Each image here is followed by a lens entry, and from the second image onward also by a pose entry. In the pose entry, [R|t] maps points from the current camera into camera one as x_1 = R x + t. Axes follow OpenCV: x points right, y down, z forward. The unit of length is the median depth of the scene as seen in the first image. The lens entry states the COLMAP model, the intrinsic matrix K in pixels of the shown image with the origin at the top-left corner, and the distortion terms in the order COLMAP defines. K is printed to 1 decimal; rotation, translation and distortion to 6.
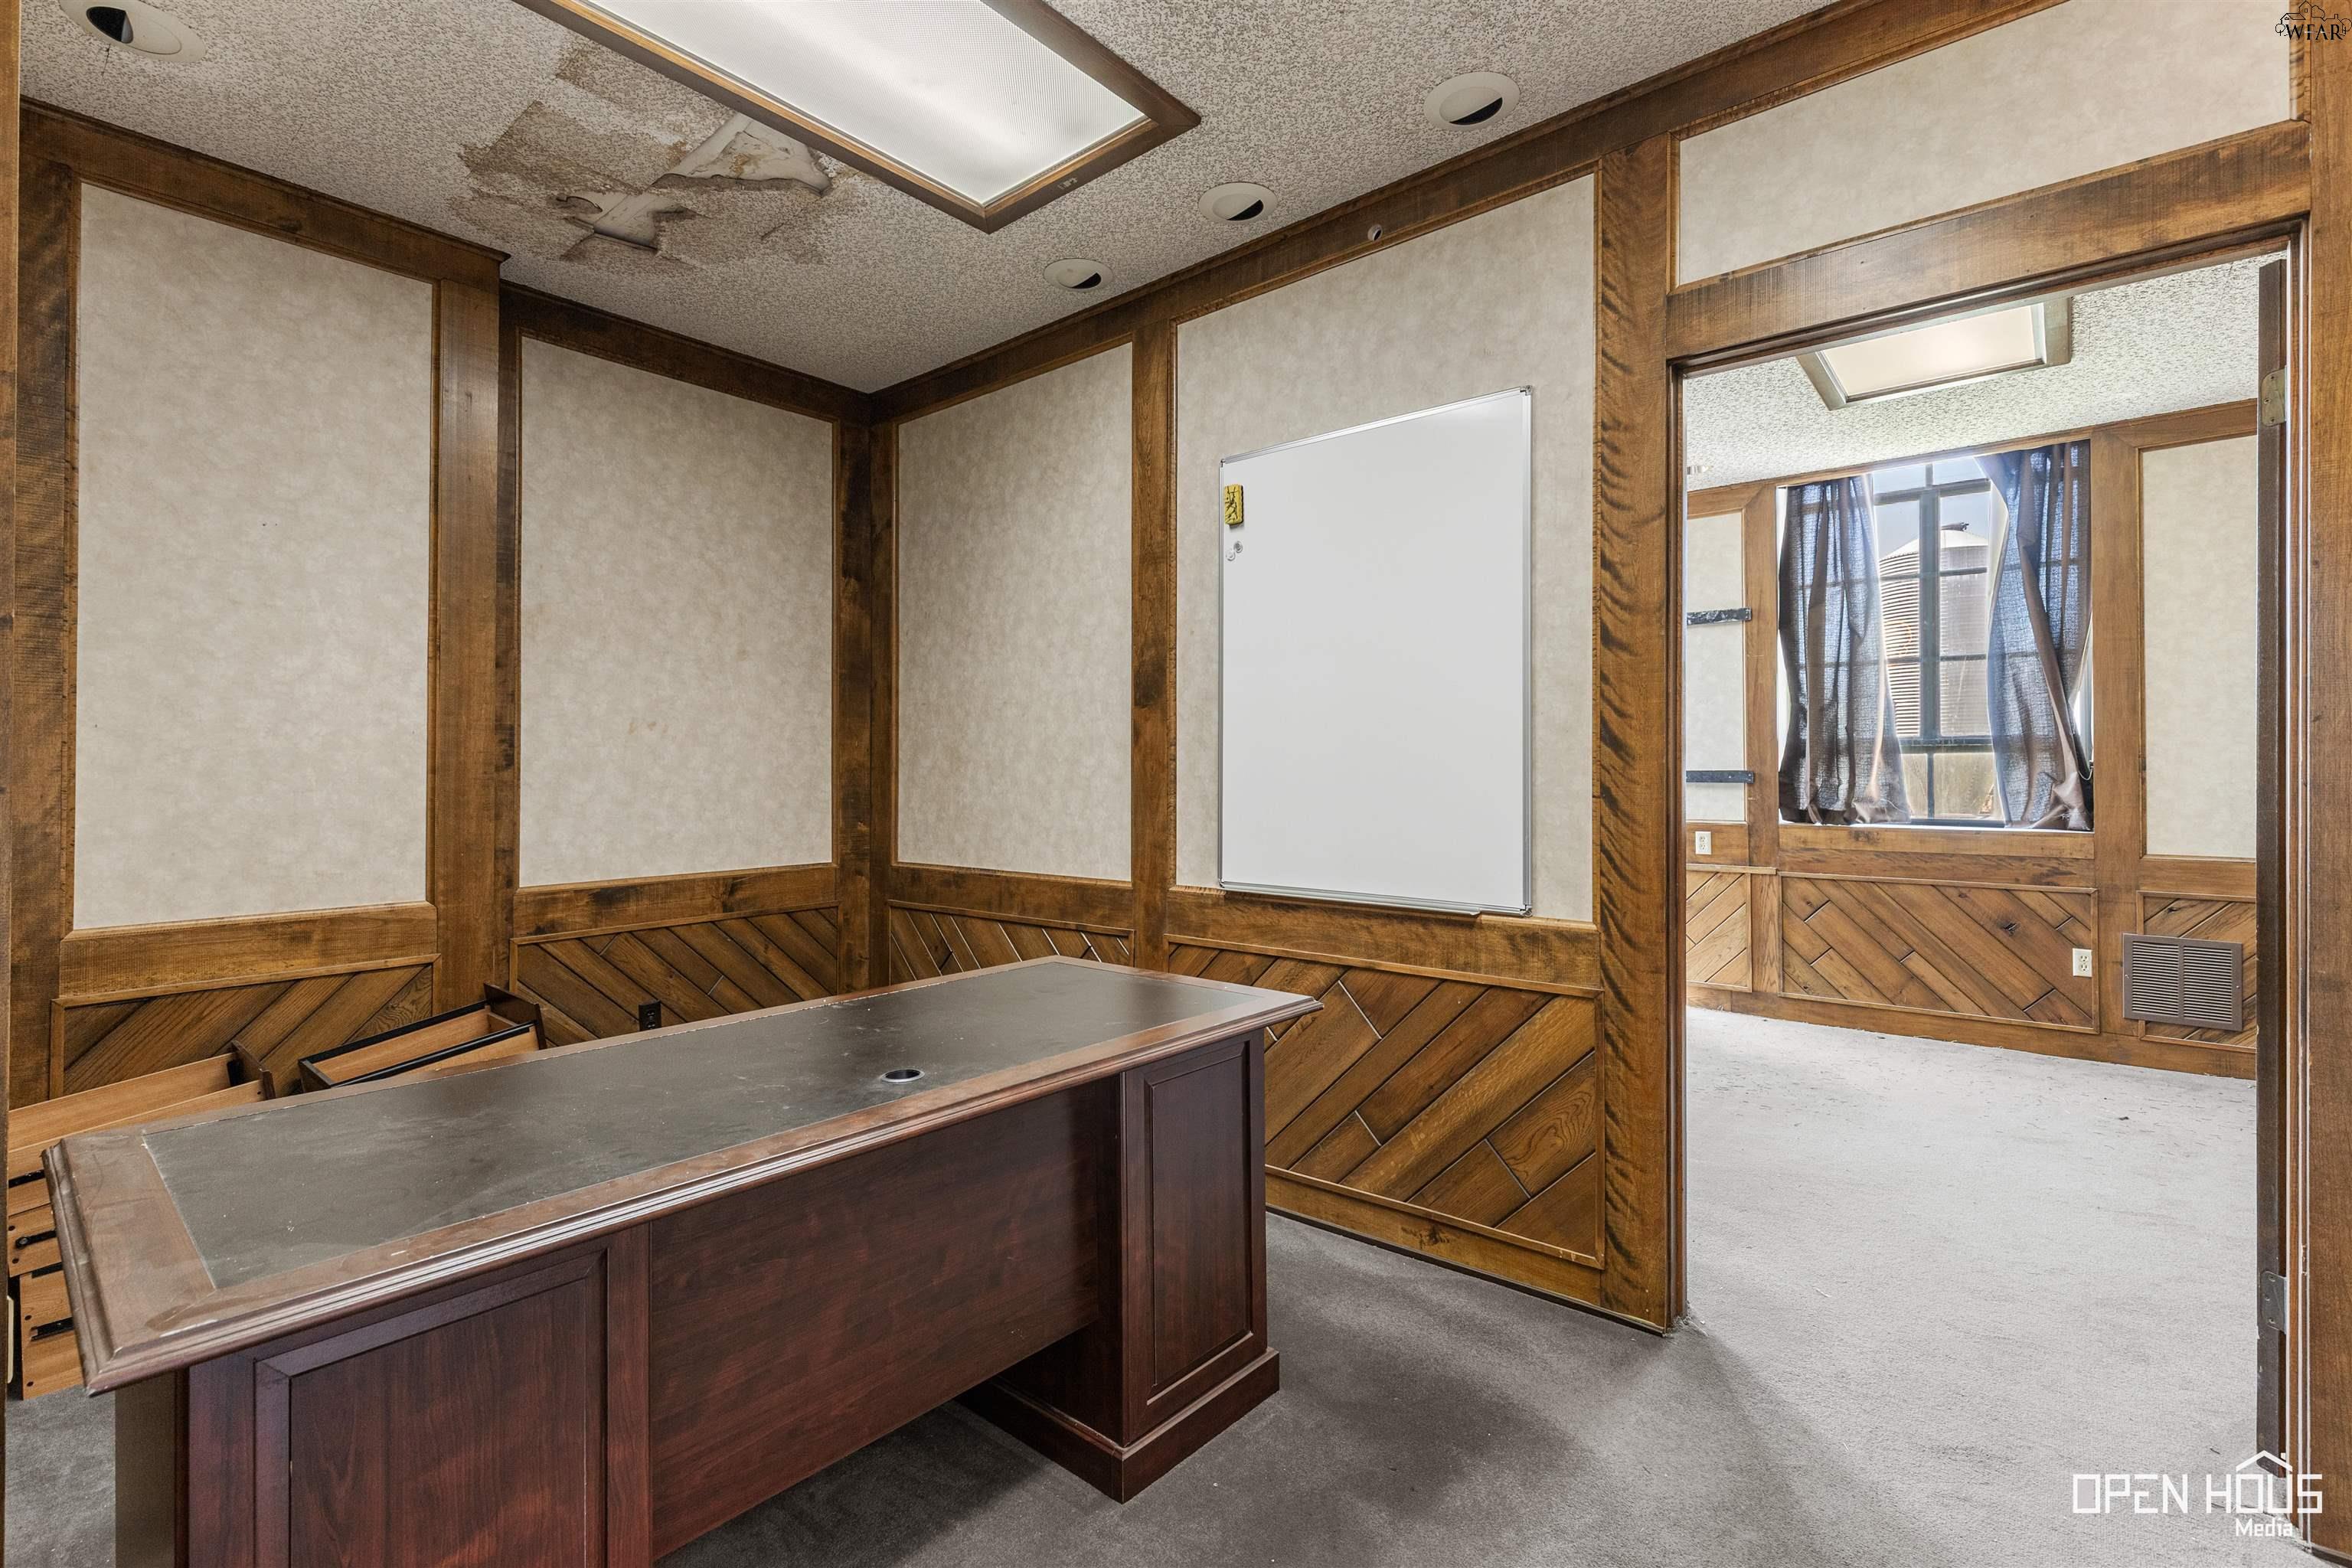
lens RADIAL K [[1063.7, 0, 1193.7], [0, 1063.7, 769.9], [0, 0, 1]] dist [0.008700, -0.000921]
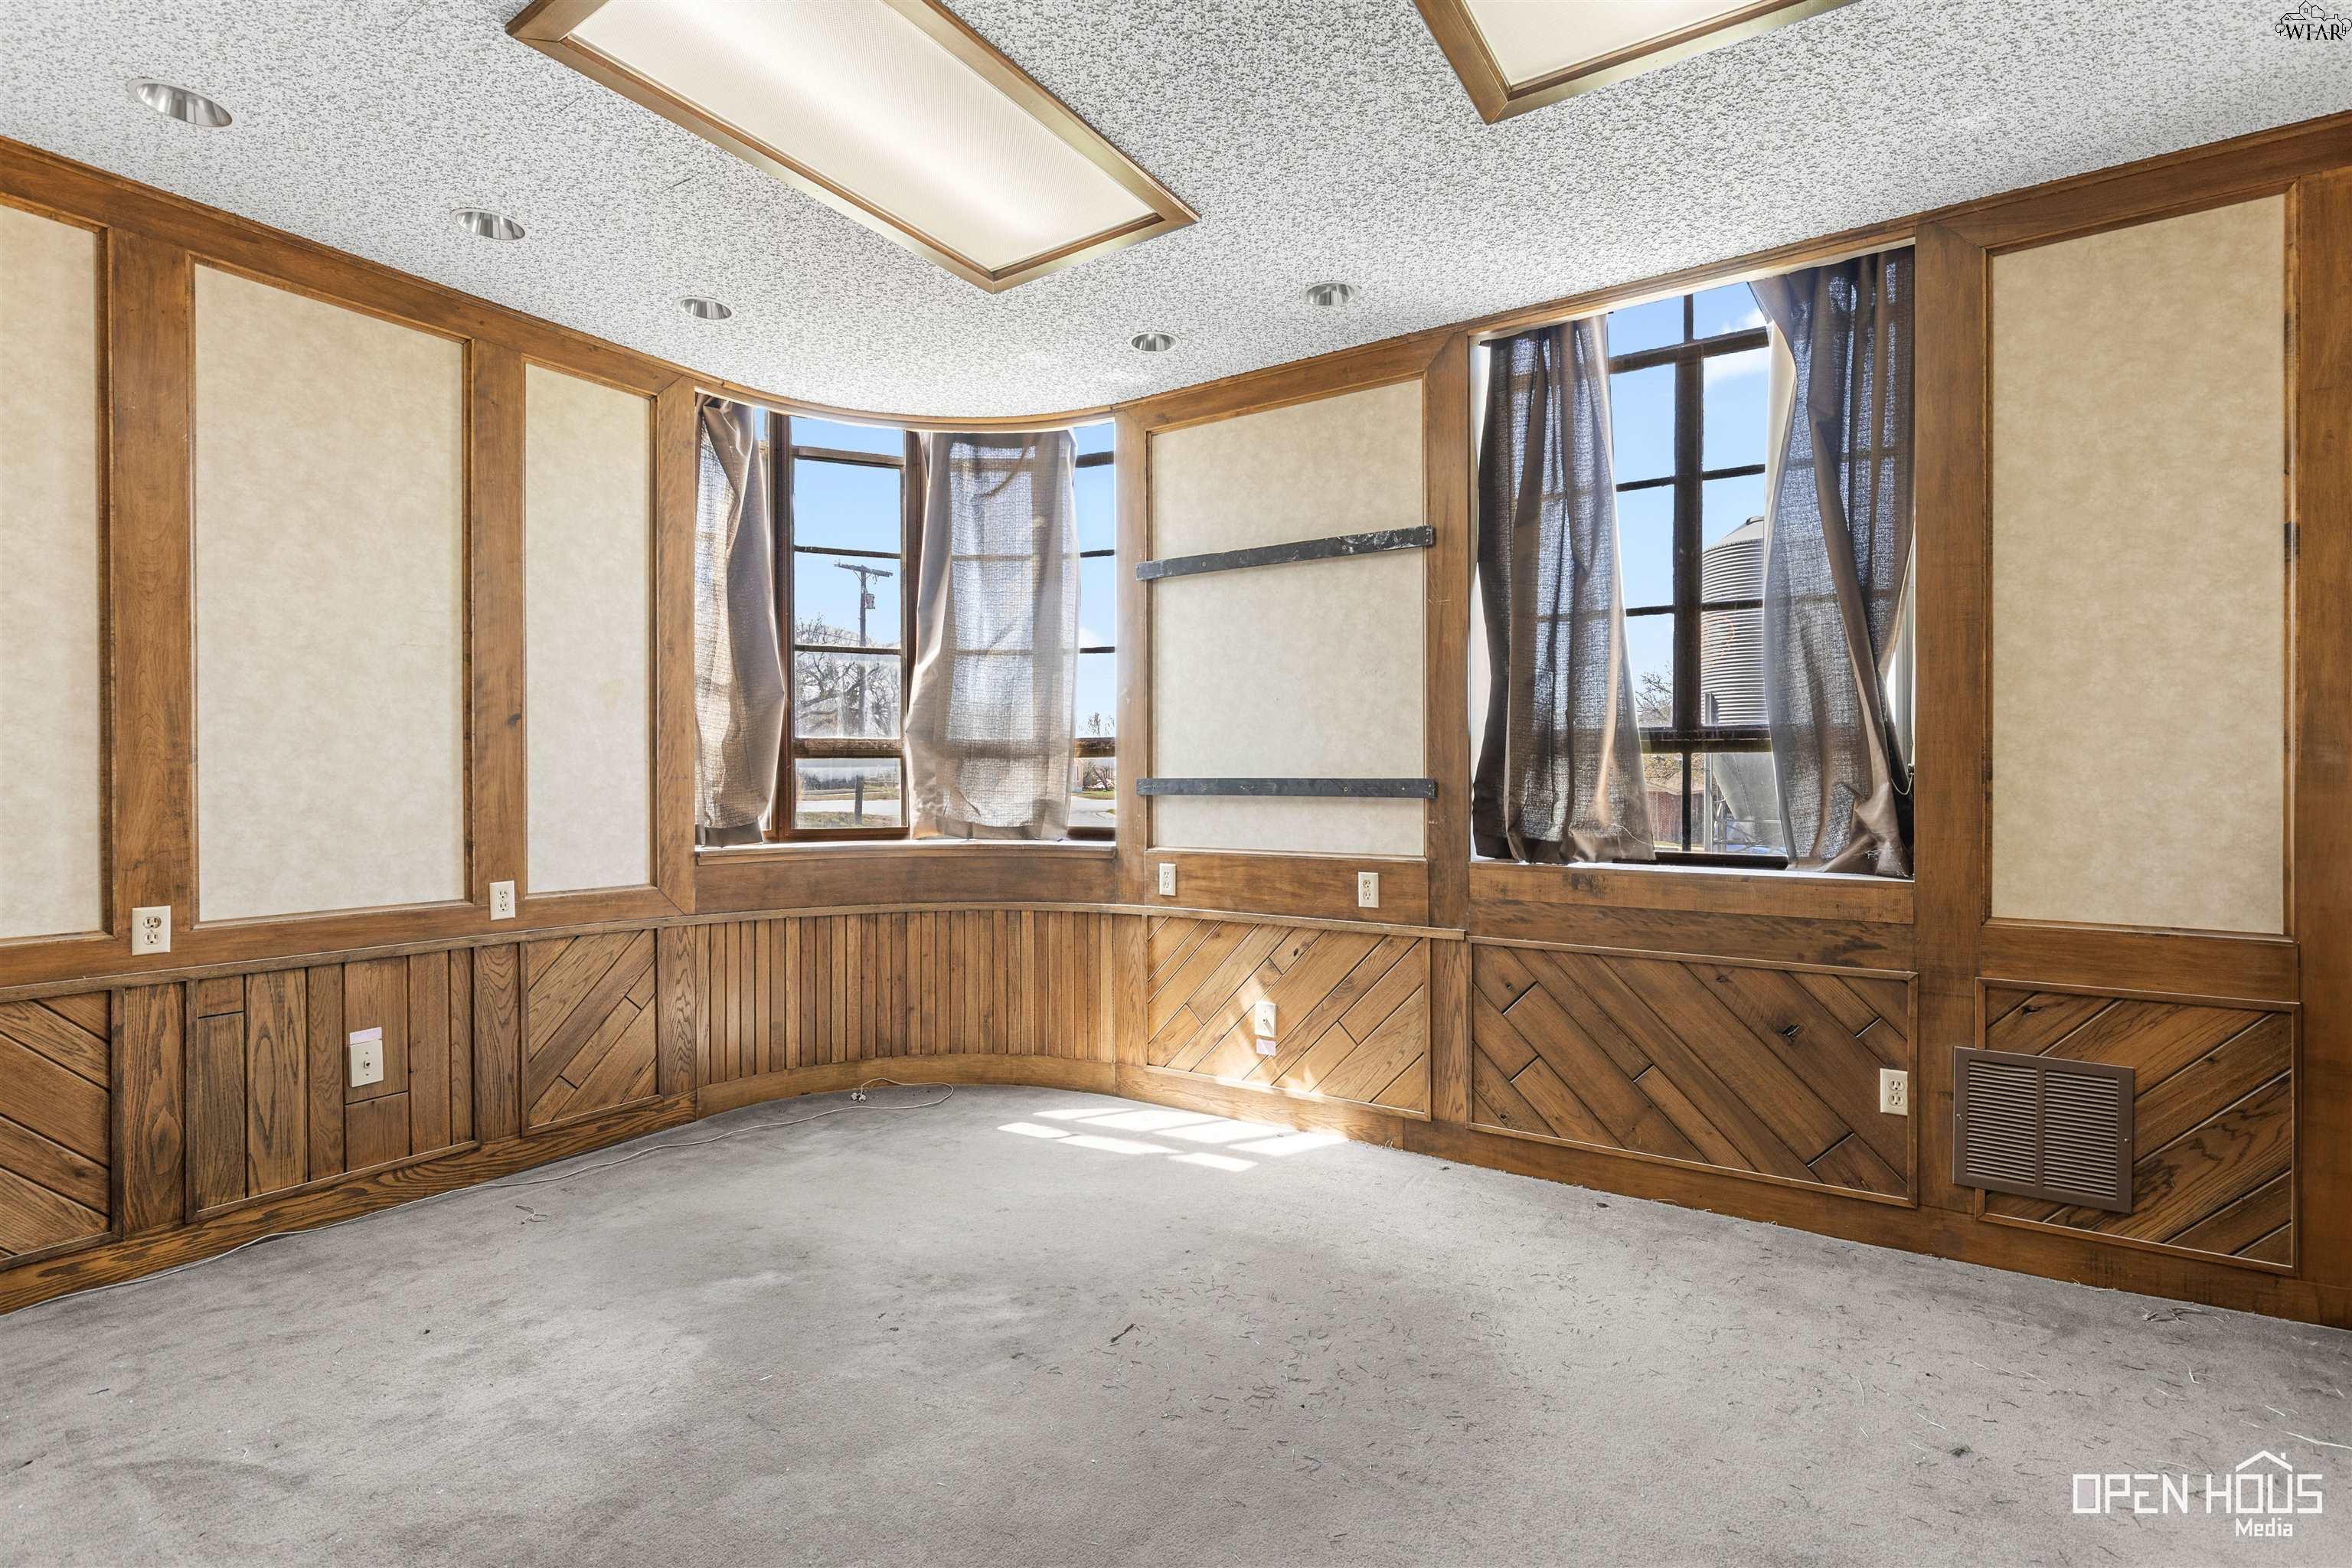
lens RADIAL K [[1146.7, 0, 1156.2], [0, 1146.7, 793.5], [0, 0, 1]] dist [0.003503, -0.003196]
pose [[0.992574, 0.002447, 0.121616, 0.303675], [-0.003913, 0.999922, 0.011823, 0.001914], [-0.121578, -0.012211, 0.992507, 0.368037]]
